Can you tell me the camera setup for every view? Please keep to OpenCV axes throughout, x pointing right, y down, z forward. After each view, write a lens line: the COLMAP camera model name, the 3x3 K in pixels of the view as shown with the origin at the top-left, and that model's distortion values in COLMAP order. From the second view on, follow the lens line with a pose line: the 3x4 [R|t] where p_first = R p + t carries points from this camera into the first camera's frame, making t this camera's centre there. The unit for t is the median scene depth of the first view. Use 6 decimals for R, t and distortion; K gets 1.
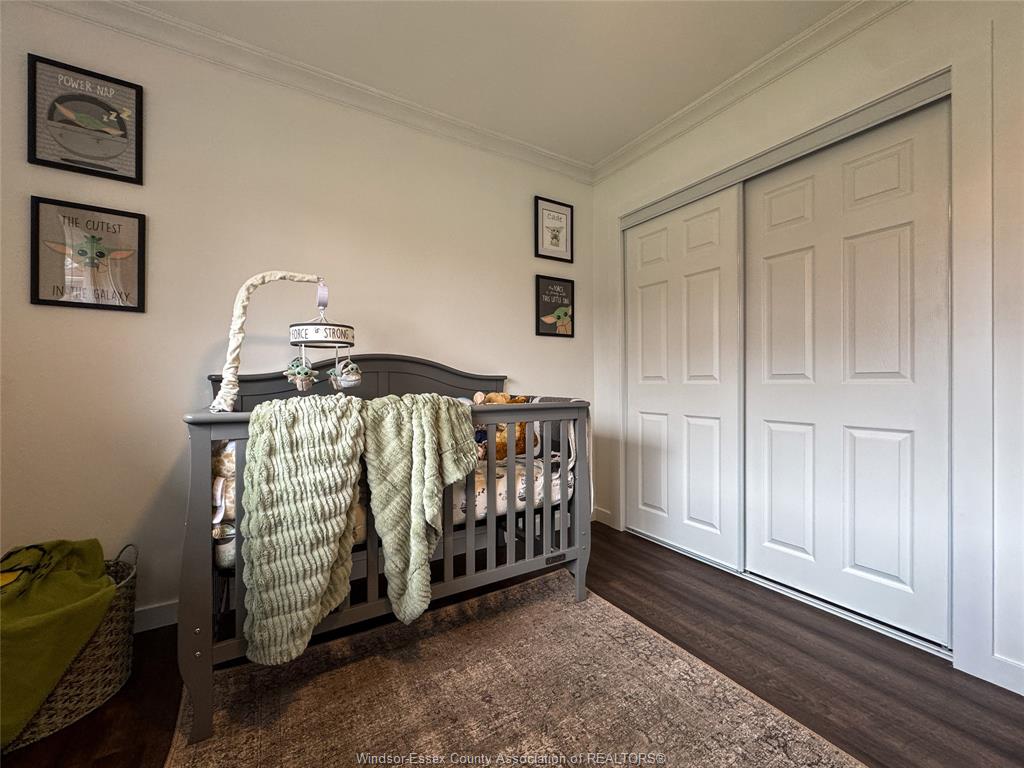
lens RADIAL K [[410.7, 0, 515.0], [0, 410.7, 384.4], [0, 0, 1]] dist [-0.001531, -0.001067]
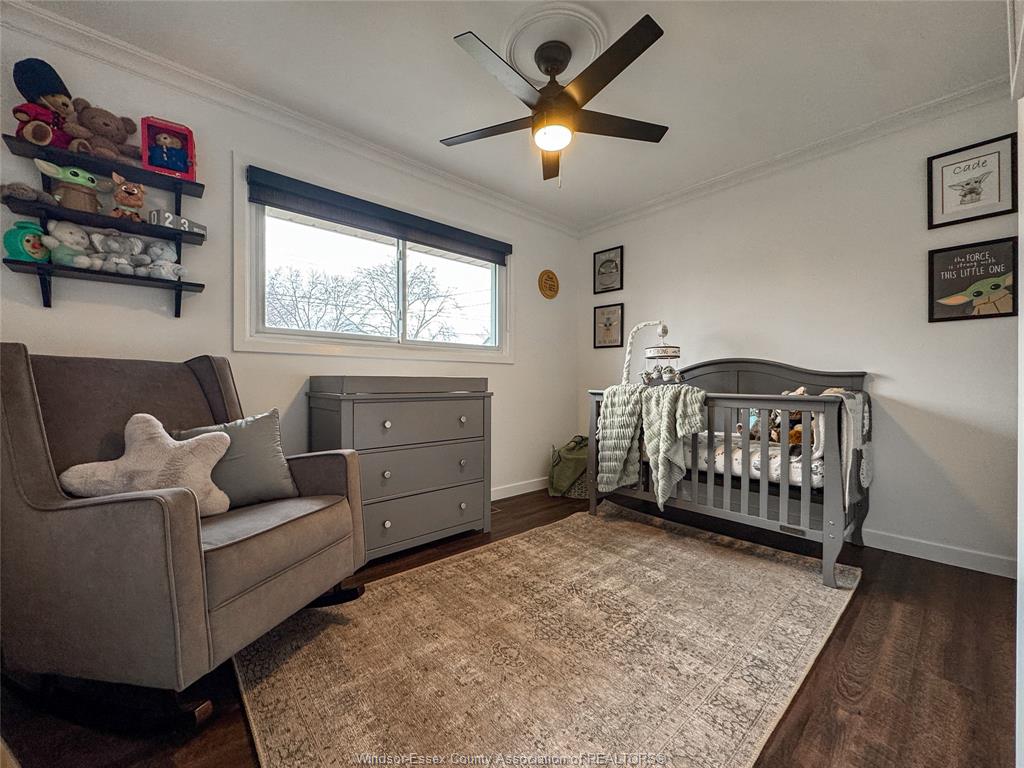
lens RADIAL K [[410.7, 0, 515.0], [0, 410.7, 384.4], [0, 0, 1]] dist [-0.001531, -0.001067]
pose [[0.185315, 0.012329, -0.982602, 1.190230], [-0.007235, 0.999911, 0.011182, 0.006395], [0.982653, 0.005037, 0.185387, 0.017469]]
